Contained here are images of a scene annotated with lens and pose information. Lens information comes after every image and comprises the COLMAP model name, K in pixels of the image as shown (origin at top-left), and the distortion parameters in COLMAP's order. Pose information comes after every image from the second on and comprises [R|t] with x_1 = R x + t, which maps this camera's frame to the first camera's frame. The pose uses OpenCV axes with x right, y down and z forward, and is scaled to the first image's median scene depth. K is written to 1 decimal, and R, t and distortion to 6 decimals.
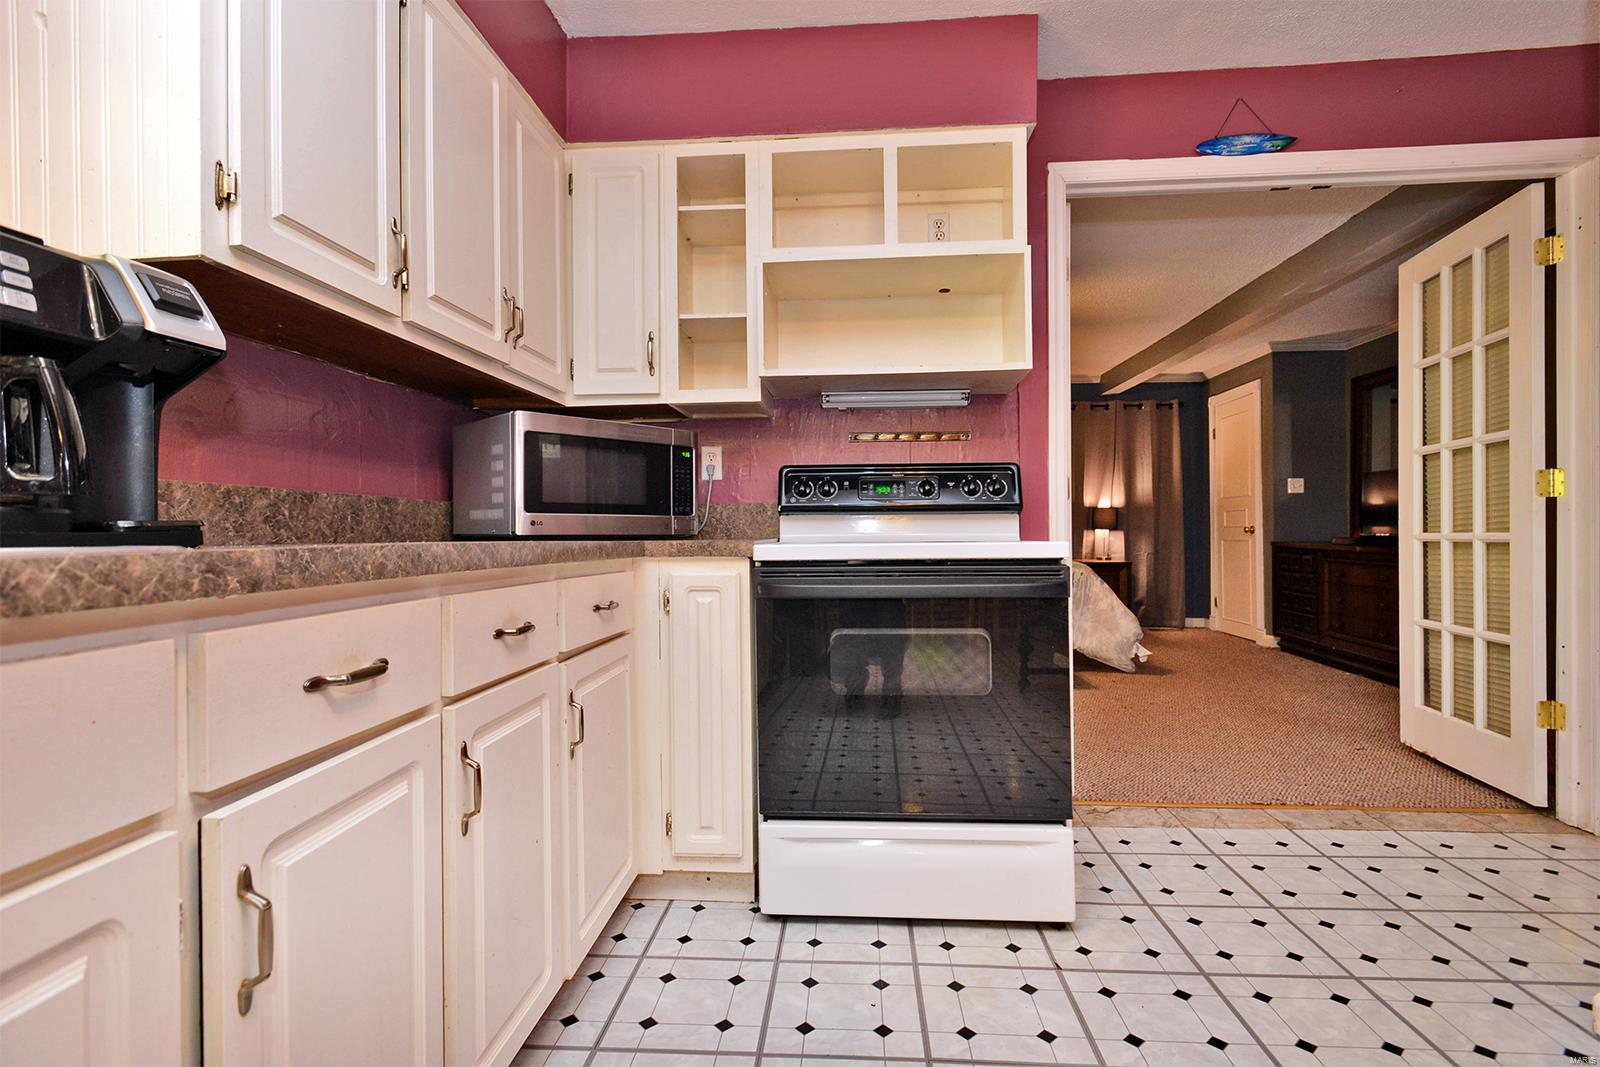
lens RADIAL K [[769.3, 0, 797.9], [0, 769.3, 507.4], [0, 0, 1]] dist [0.001845, 0.000170]
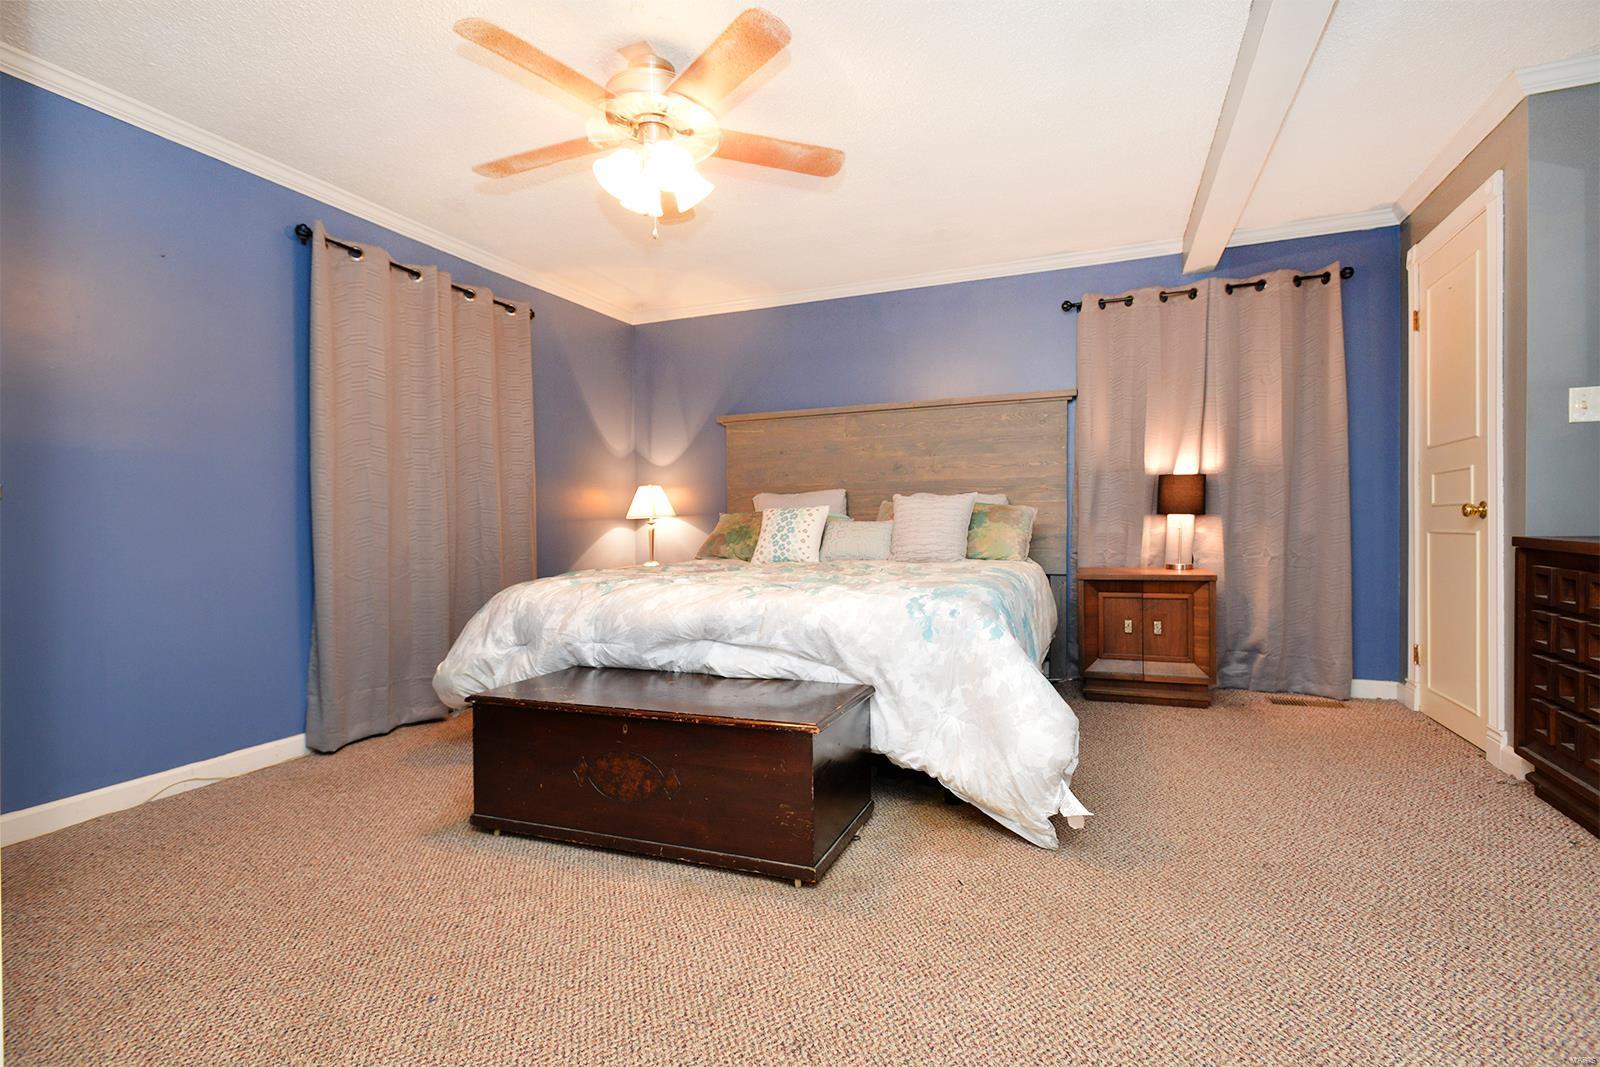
lens RADIAL K [[755.8, 0, 815.9], [0, 755.8, 531.4], [0, 0, 1]] dist [0.010636, 0.000132]
pose [[0.956715, -0.008620, -0.290899, 0.305359], [0.020998, 0.999001, 0.039456, 0.013585], [0.290268, -0.043856, 0.955940, 0.401532]]
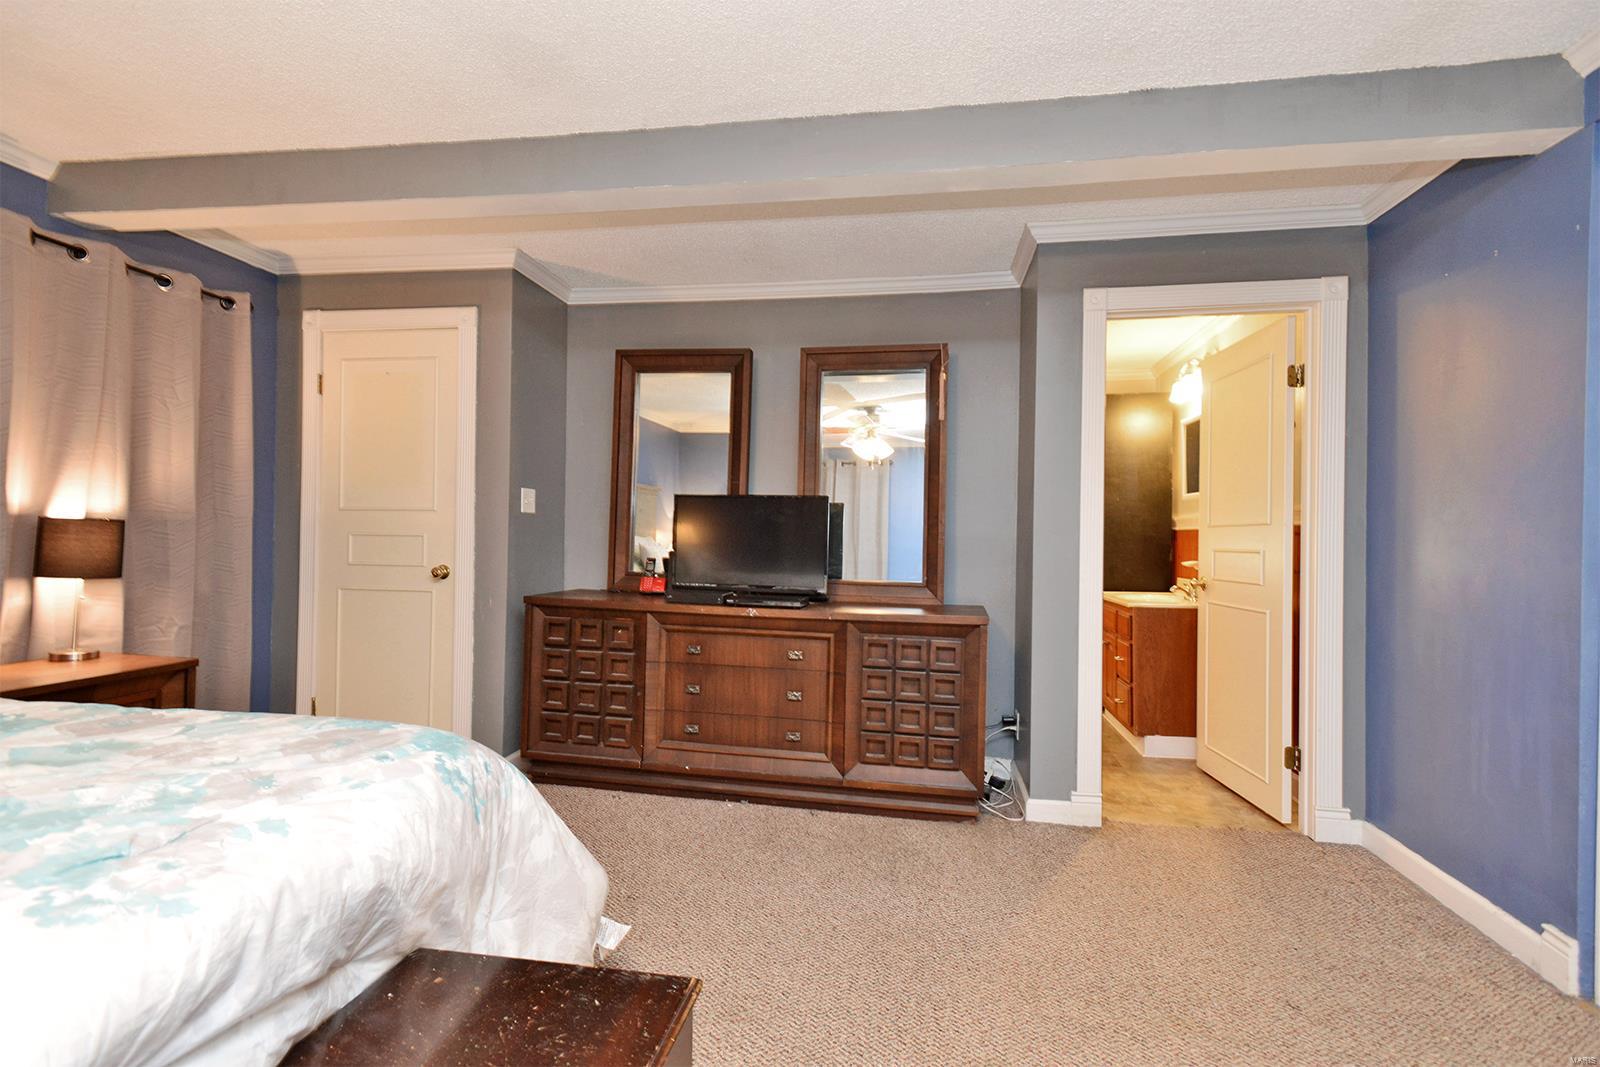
lens RADIAL K [[755.8, 0, 815.9], [0, 755.8, 531.4], [0, 0, 1]] dist [0.010636, 0.000132]
pose [[0.071613, 0.012839, 0.997350, 0.054957], [-0.051177, 0.998647, -0.009181, -0.008789], [-0.996119, -0.050384, 0.072173, 0.618568]]
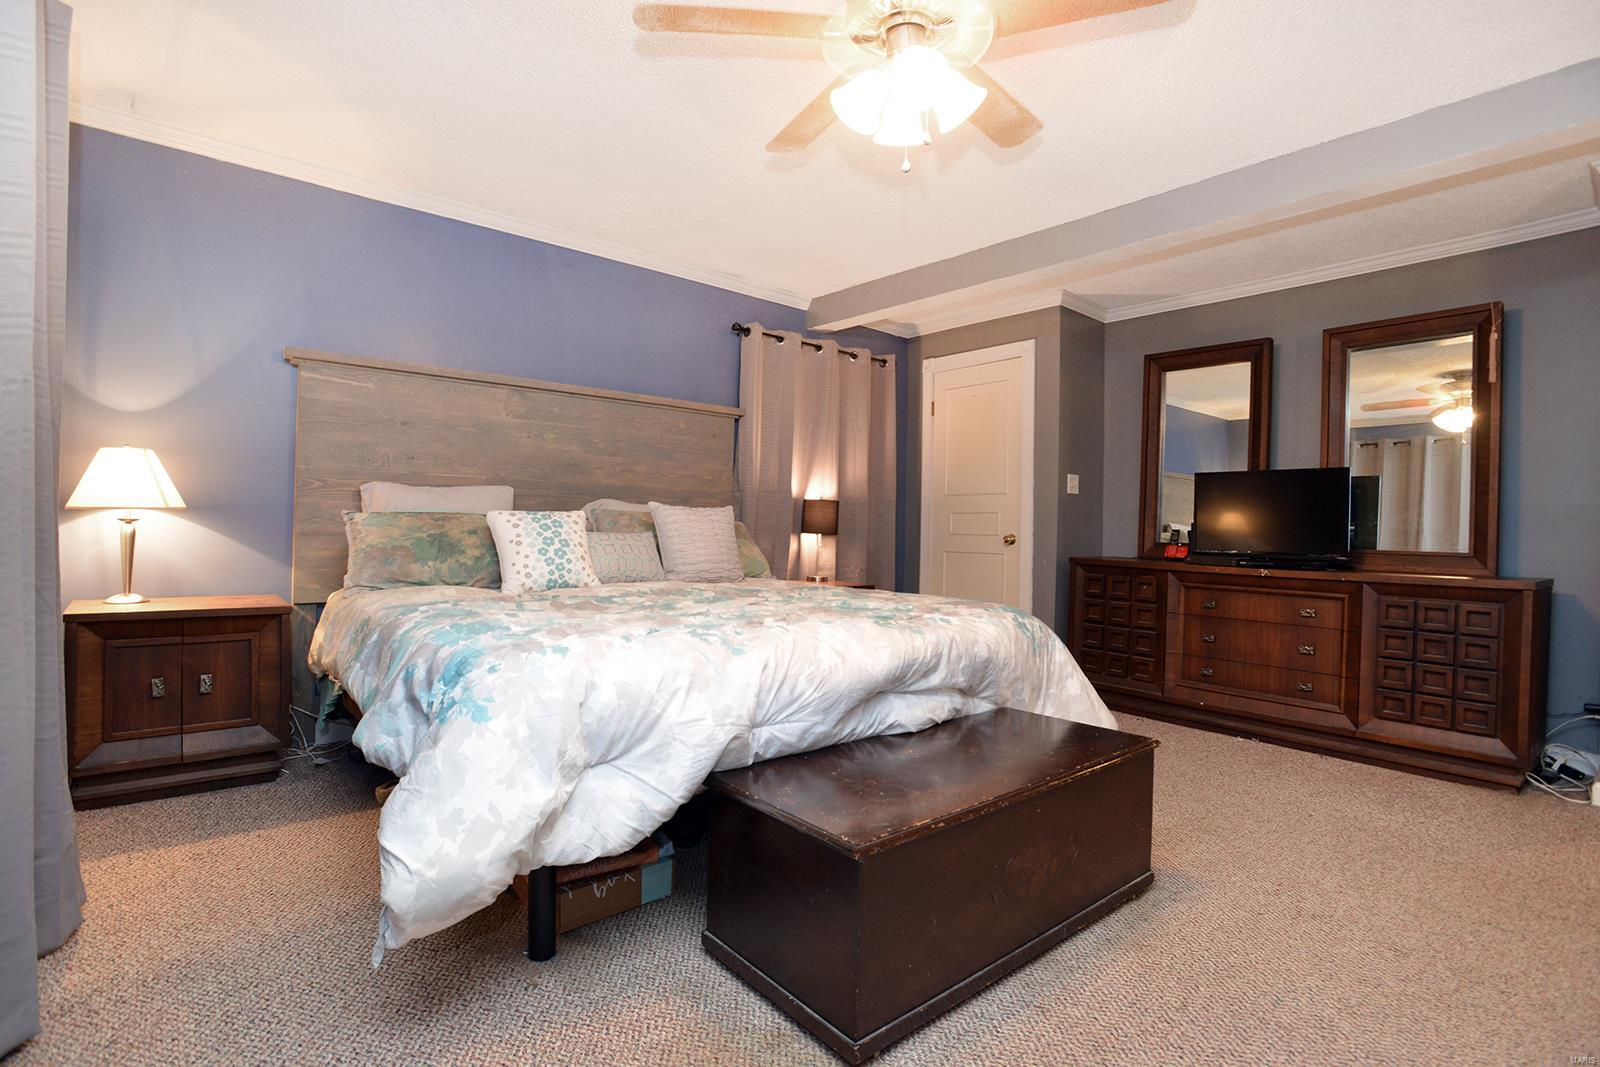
lens RADIAL K [[779.8, 0, 800.0], [0, 779.8, 533.5], [0, 0, 1]] dist [-0.061039, 0.026572]
pose [[0.707120, 0.016769, 0.706895, -0.078873], [-0.048146, 0.998540, 0.024474, 0.012766], [-0.705452, -0.051340, 0.706895, 0.546108]]
